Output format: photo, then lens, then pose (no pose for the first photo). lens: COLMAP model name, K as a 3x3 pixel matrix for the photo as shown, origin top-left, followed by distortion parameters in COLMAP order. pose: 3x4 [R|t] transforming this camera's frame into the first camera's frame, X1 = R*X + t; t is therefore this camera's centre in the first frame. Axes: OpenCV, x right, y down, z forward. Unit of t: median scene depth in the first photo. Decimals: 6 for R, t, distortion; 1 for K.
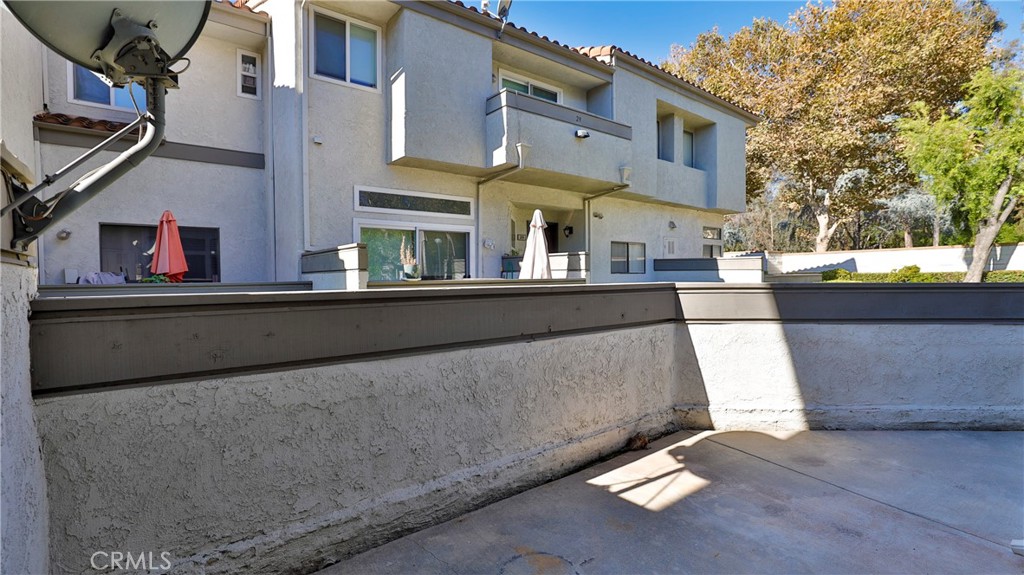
lens RADIAL K [[470.5, 0, 512.6], [0, 470.5, 283.8], [0, 0, 1]] dist [-0.059687, 0.023254]
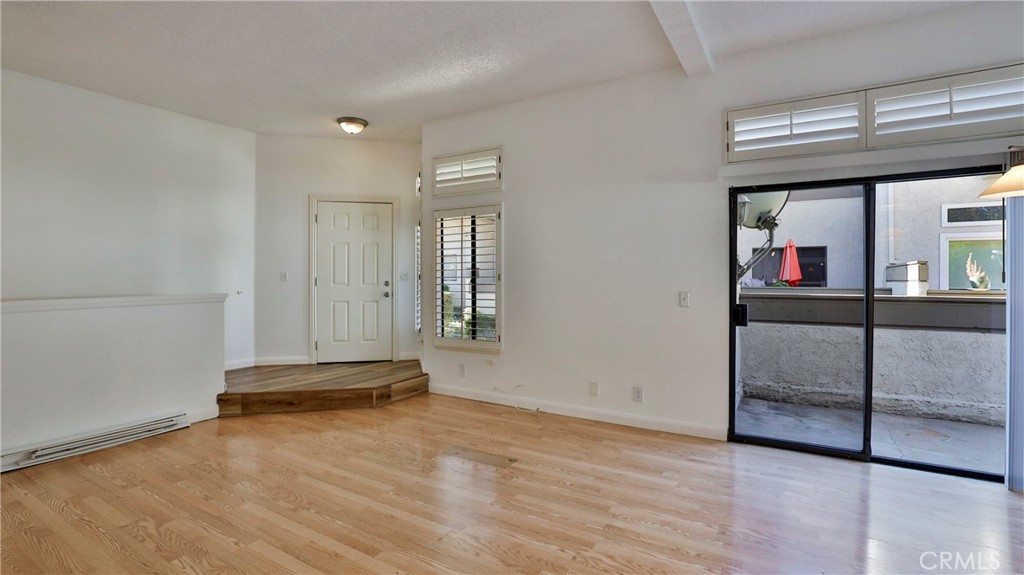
lens RADIAL K [[470.5, 0, 512.6], [0, 470.5, 283.8], [0, 0, 1]] dist [-0.059687, 0.023254]
pose [[0.355795, 0.020385, -0.934342, 0.460789], [-0.020312, 0.999695, 0.014076, -0.016166], [0.934343, 0.013971, 0.356101, -0.529212]]
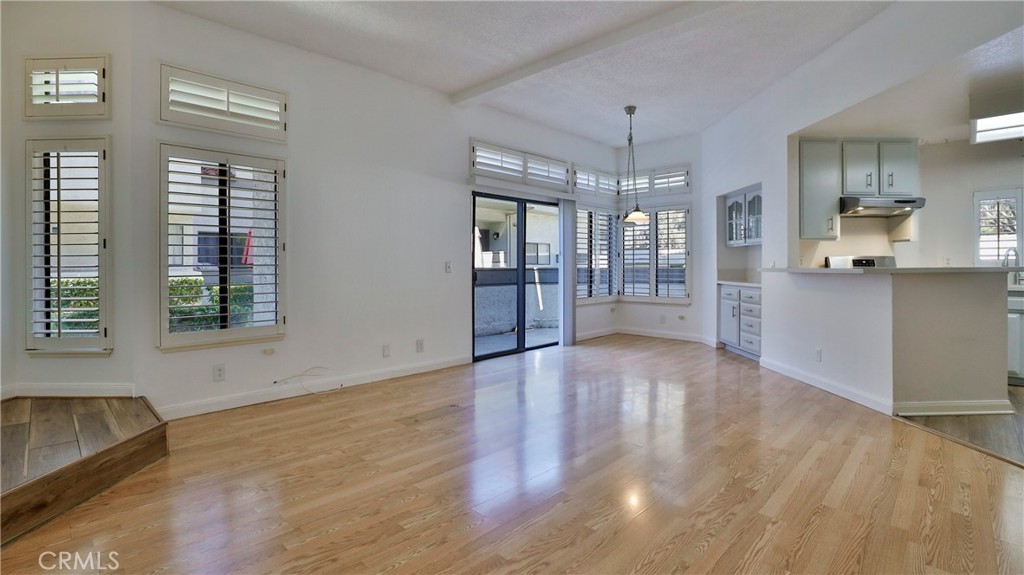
lens RADIAL K [[470.5, 0, 512.6], [0, 470.5, 283.8], [0, 0, 1]] dist [-0.059687, 0.023254]
pose [[0.990634, -0.000338, 0.136544, -0.065877], [-0.002358, 0.999806, 0.019579, 0.023143], [-0.136524, -0.019718, 0.990441, -0.973938]]
